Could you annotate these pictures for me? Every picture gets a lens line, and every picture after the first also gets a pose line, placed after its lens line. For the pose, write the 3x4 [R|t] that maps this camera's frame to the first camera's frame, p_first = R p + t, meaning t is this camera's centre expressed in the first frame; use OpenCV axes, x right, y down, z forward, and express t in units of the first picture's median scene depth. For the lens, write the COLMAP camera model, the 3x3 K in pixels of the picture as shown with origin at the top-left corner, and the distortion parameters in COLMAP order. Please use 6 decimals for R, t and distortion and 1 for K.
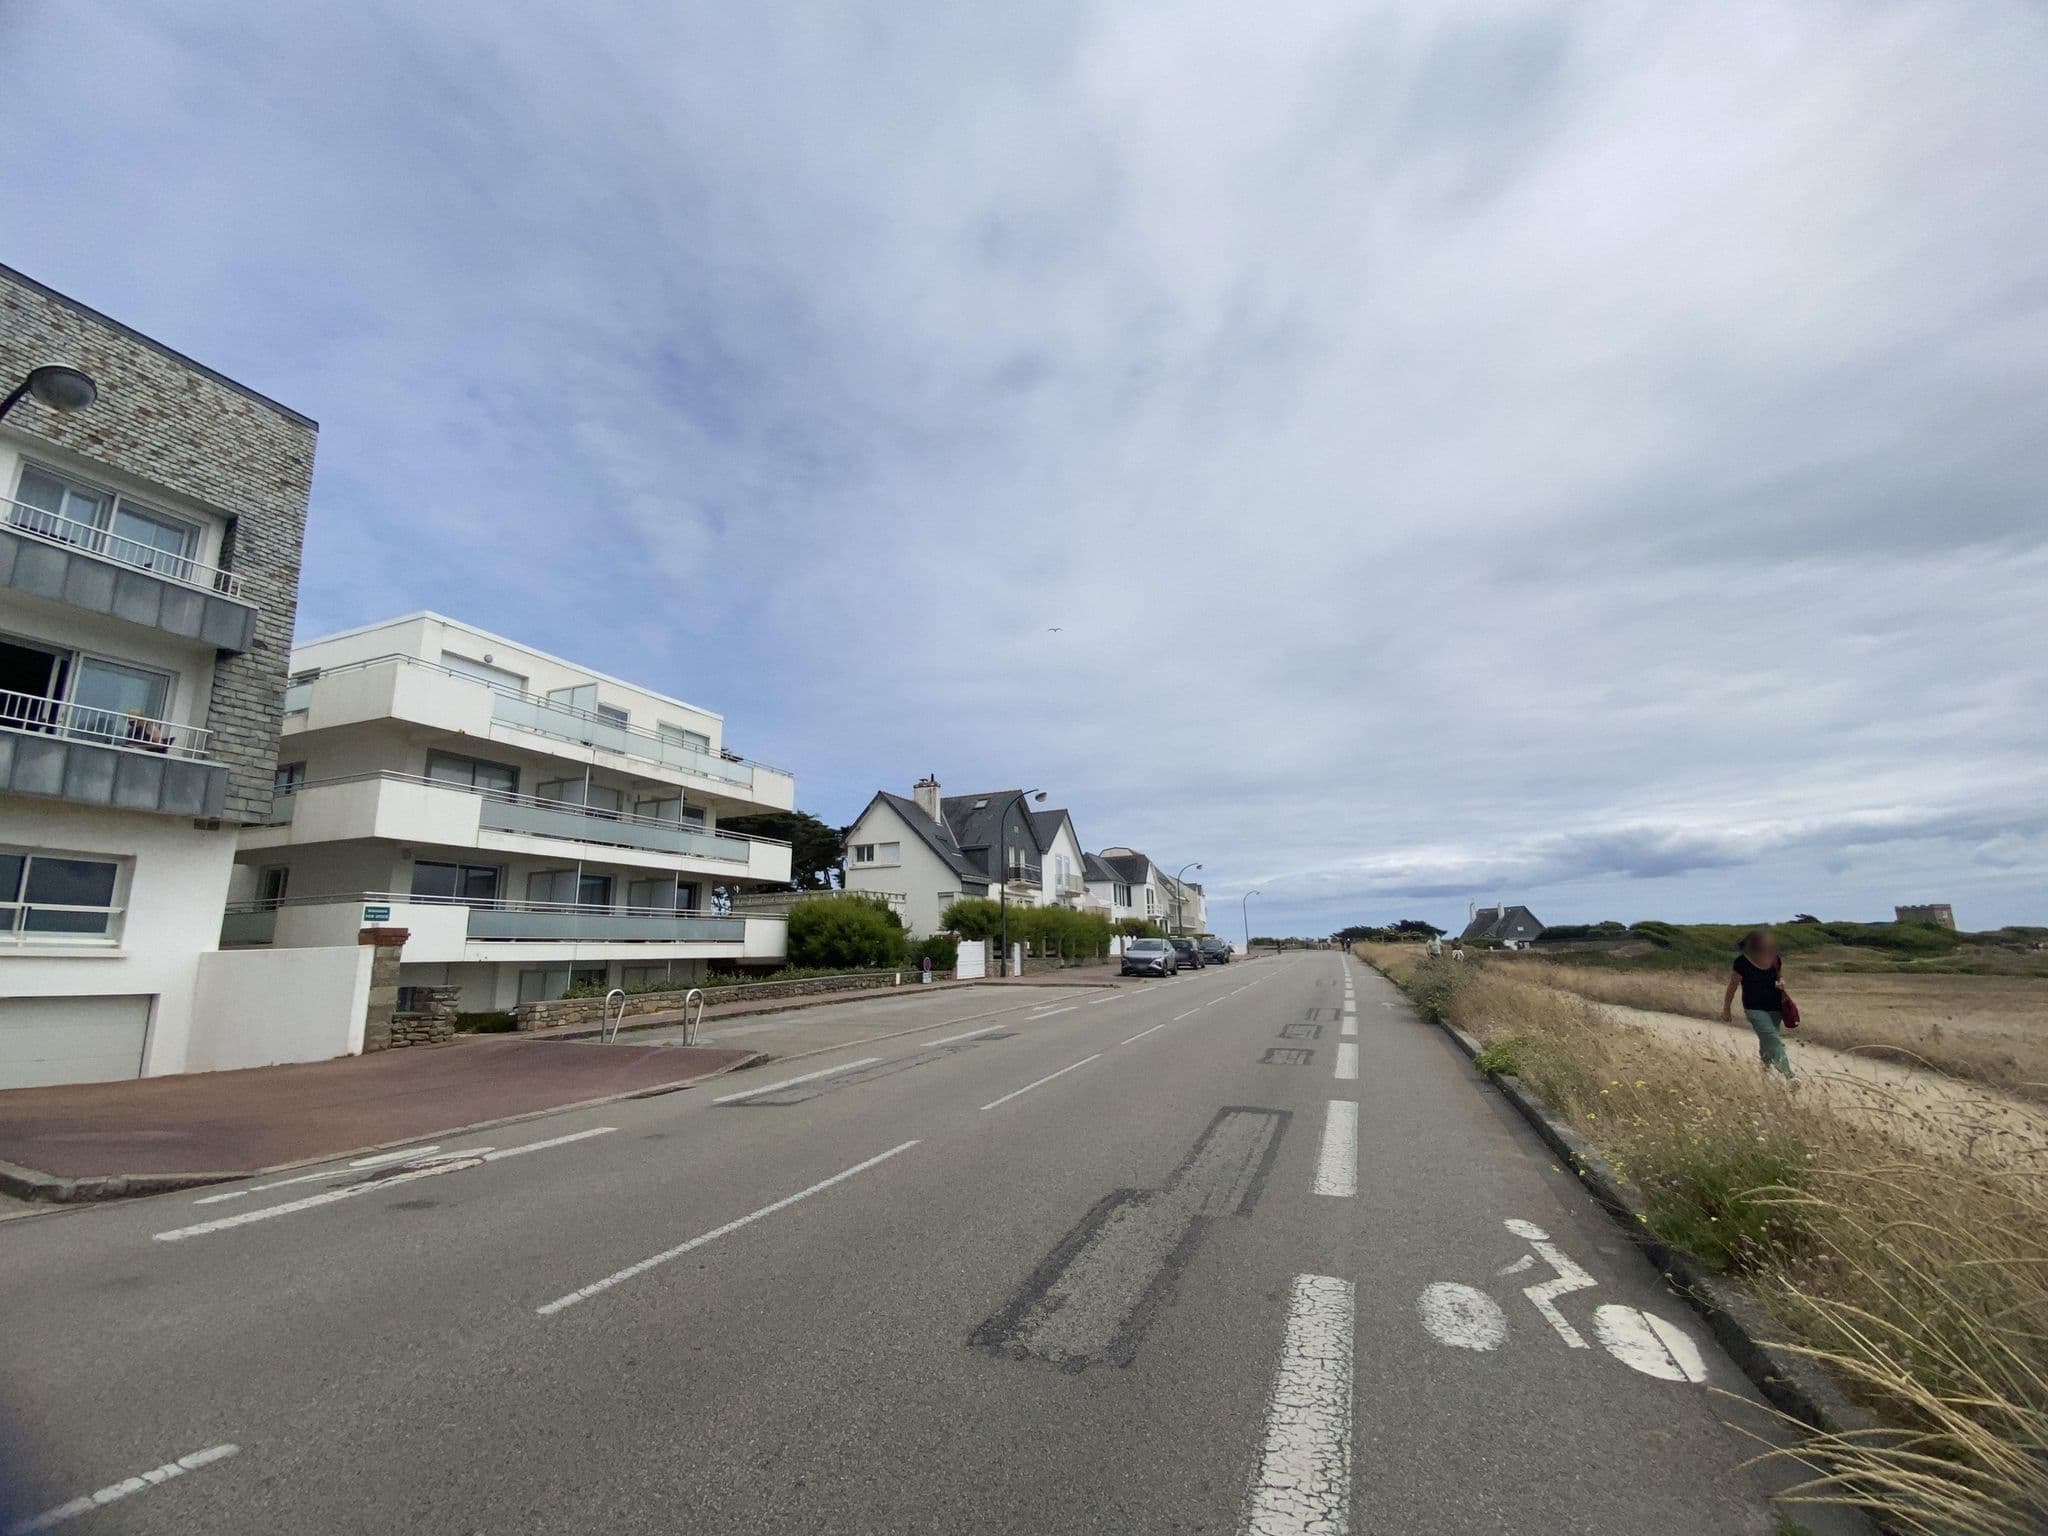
lens RADIAL K [[1081.5, 0, 934.5], [0, 1081.5, 757.9], [0, 0, 1]] dist [0.000456, -0.038271]
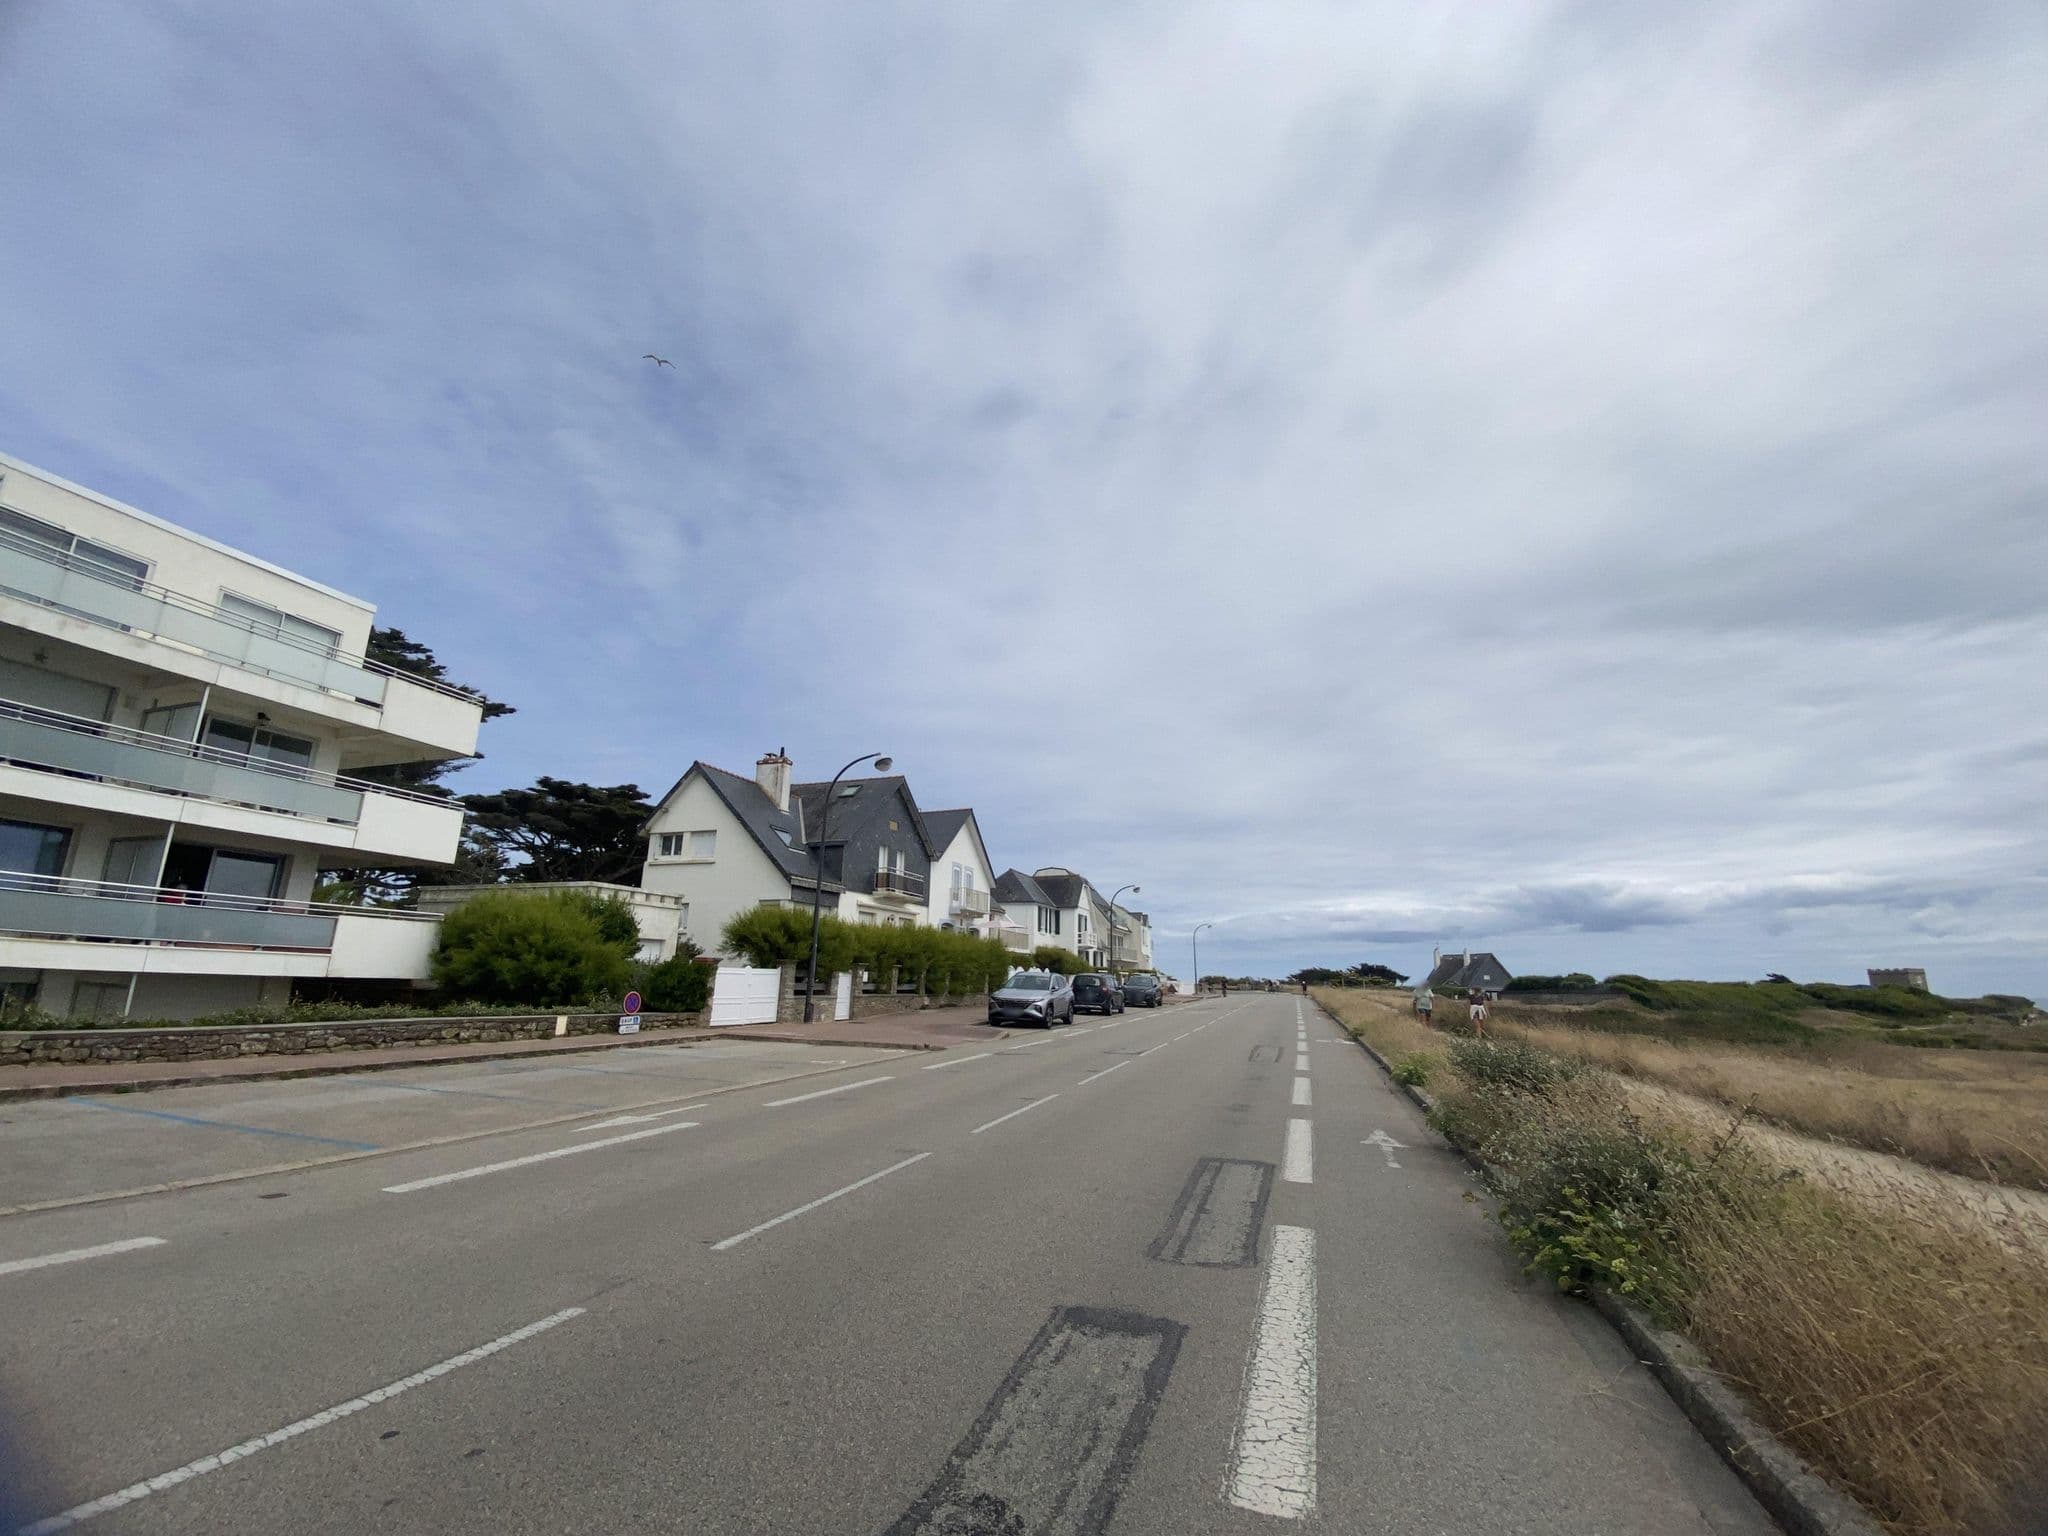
lens RADIAL K [[837.0, 0, 1024.0], [0, 837.0, 768.0], [0, 0, 1]] dist [0.015235, -0.027766]
pose [[0.998398, 0.045120, 0.034155, 0.103165], [-0.042693, 0.996721, -0.068739, 0.042656], [-0.037145, 0.067171, 0.997050, 0.265983]]
